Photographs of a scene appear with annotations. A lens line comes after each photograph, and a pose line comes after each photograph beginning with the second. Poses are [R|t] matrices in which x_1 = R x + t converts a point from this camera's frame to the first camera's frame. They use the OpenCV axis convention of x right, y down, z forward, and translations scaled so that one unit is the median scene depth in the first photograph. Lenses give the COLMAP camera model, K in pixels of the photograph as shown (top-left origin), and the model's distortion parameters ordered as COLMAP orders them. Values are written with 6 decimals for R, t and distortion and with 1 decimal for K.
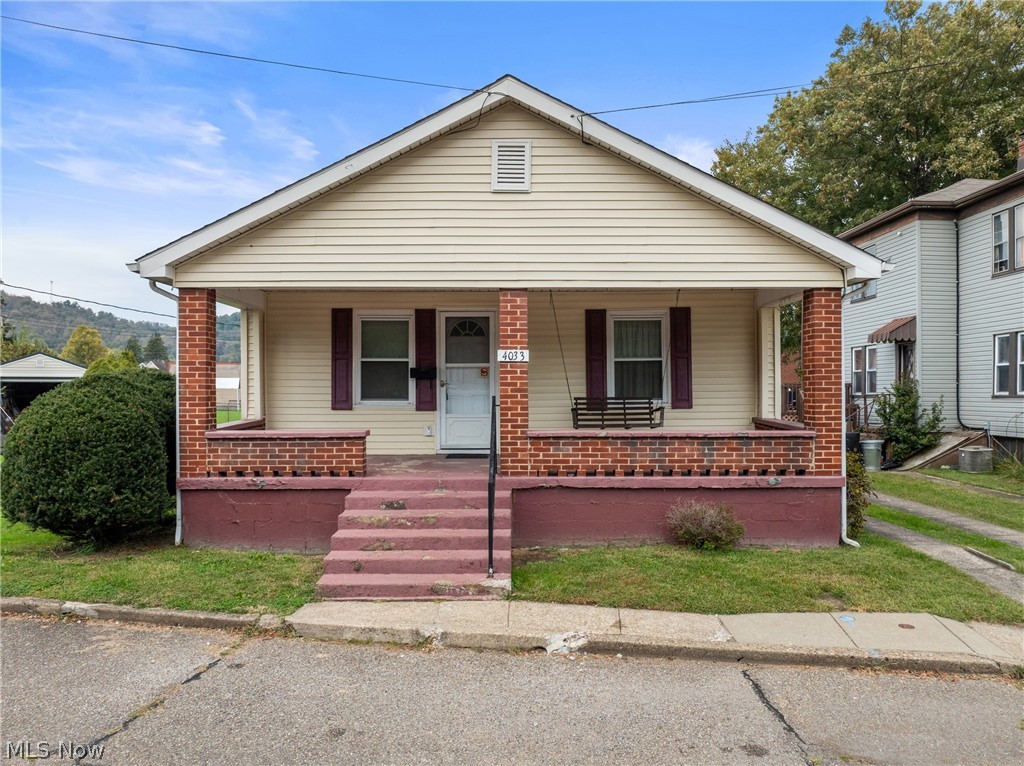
lens RADIAL K [[747.6, 0, 504.2], [0, 747.6, 403.6], [0, 0, 1]] dist [-0.042634, 0.014468]
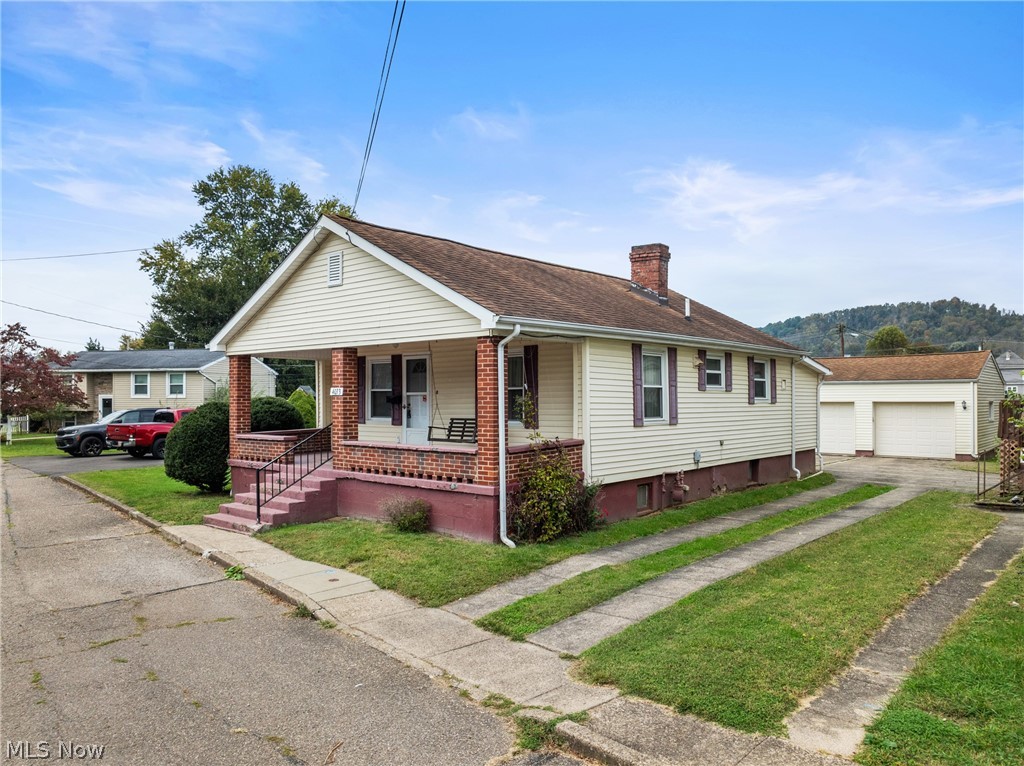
lens RADIAL K [[747.6, 0, 508.4], [0, 747.6, 414.9], [0, 0, 1]] dist [-0.042634, 0.014468]
pose [[0.752346, 0.014702, -0.658604, 1.297429], [-0.010035, 0.999891, 0.010857, -0.036506], [0.658692, -0.001560, 0.752411, 0.072604]]
